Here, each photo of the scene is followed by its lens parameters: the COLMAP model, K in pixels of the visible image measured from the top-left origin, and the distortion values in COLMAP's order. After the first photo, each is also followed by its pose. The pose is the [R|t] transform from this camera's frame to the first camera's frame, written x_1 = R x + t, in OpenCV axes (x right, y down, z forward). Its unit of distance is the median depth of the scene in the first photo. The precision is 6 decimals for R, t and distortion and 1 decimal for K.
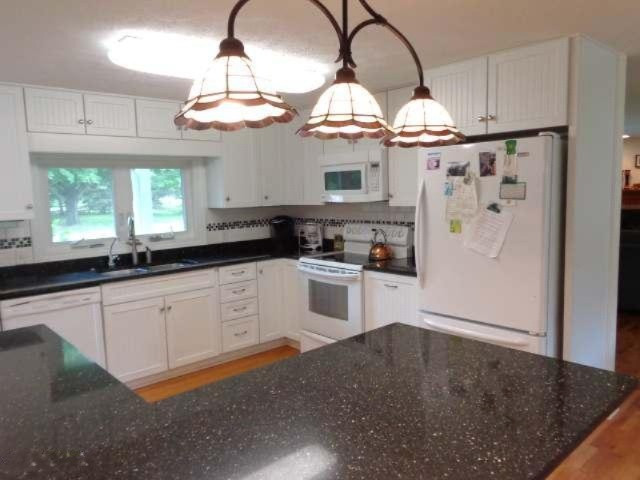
lens RADIAL K [[482.2, 0, 320.0], [0, 482.2, 240.0], [0, 0, 1]] dist [0.002266, 0.002196]
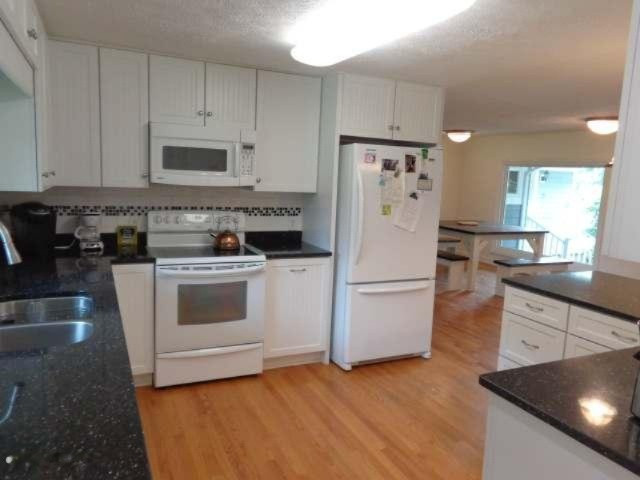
lens RADIAL K [[482.2, 0, 320.0], [0, 482.2, 240.0], [0, 0, 1]] dist [0.002266, 0.002196]
pose [[0.290652, -0.092491, 0.952348, -0.982920], [0.046080, 0.995515, 0.082620, -0.062502], [-0.955719, 0.019871, 0.293610, 0.794795]]
